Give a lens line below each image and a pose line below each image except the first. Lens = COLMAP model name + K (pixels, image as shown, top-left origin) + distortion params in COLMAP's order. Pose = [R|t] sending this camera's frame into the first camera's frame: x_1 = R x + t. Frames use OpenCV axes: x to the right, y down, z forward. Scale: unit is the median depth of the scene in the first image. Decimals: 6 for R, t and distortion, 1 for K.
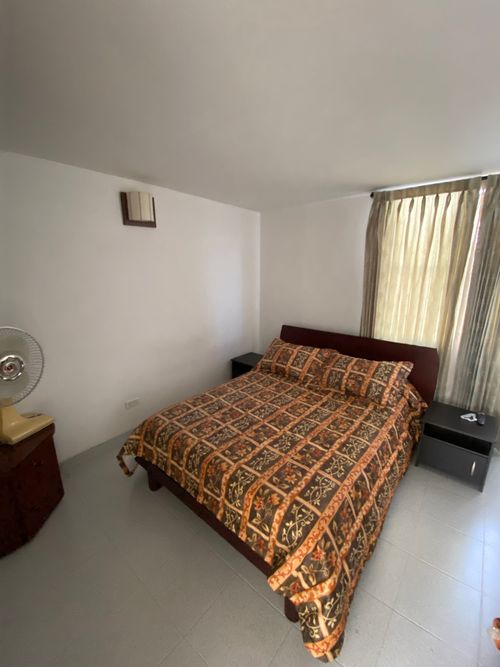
lens RADIAL K [[270.4, 0, 246.0], [0, 270.4, 336.0], [0, 0, 1]] dist [0.006493, -0.014548]
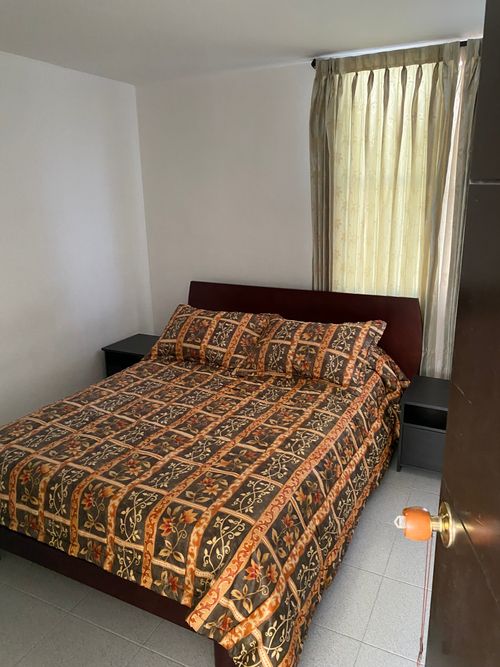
lens RADIAL K [[513.1, 0, 245.5], [0, 513.1, 338.1], [0, 0, 1]] dist [-0.013081, 0.009693]
pose [[0.972021, -0.077396, 0.221779, -0.005518], [0.068975, 0.996581, 0.045482, 0.064073], [-0.224541, -0.028912, 0.974036, -0.175355]]
